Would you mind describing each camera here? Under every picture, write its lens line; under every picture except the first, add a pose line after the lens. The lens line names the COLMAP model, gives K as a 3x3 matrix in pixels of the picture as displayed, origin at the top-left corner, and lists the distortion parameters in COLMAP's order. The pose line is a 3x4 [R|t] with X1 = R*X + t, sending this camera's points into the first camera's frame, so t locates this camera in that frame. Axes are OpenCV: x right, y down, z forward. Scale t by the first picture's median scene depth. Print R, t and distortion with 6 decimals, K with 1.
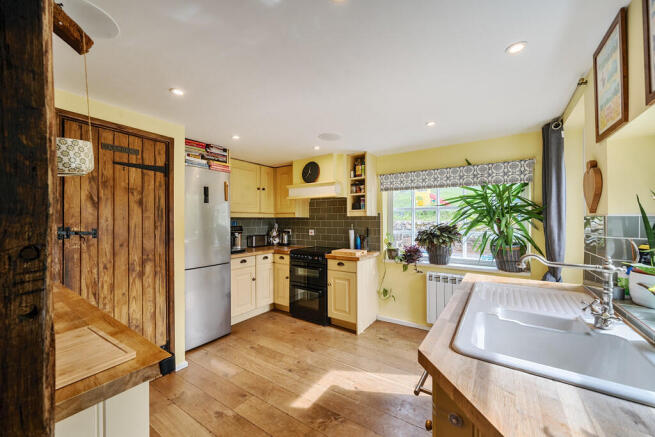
lens RADIAL K [[249.8, 0, 327.2], [0, 249.8, 222.7], [0, 0, 1]] dist [0.000044, -0.000274]
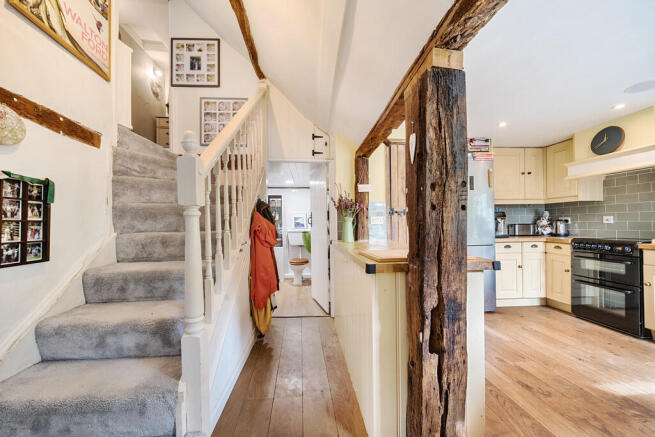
lens RADIAL K [[249.8, 0, 327.2], [0, 249.8, 222.7], [0, 0, 1]] dist [0.000044, -0.000274]
pose [[0.628959, -0.007297, -0.777404, -0.010565], [0.005521, 0.999973, -0.004919, 0.055841], [0.777419, -0.001198, 0.628982, -0.179974]]
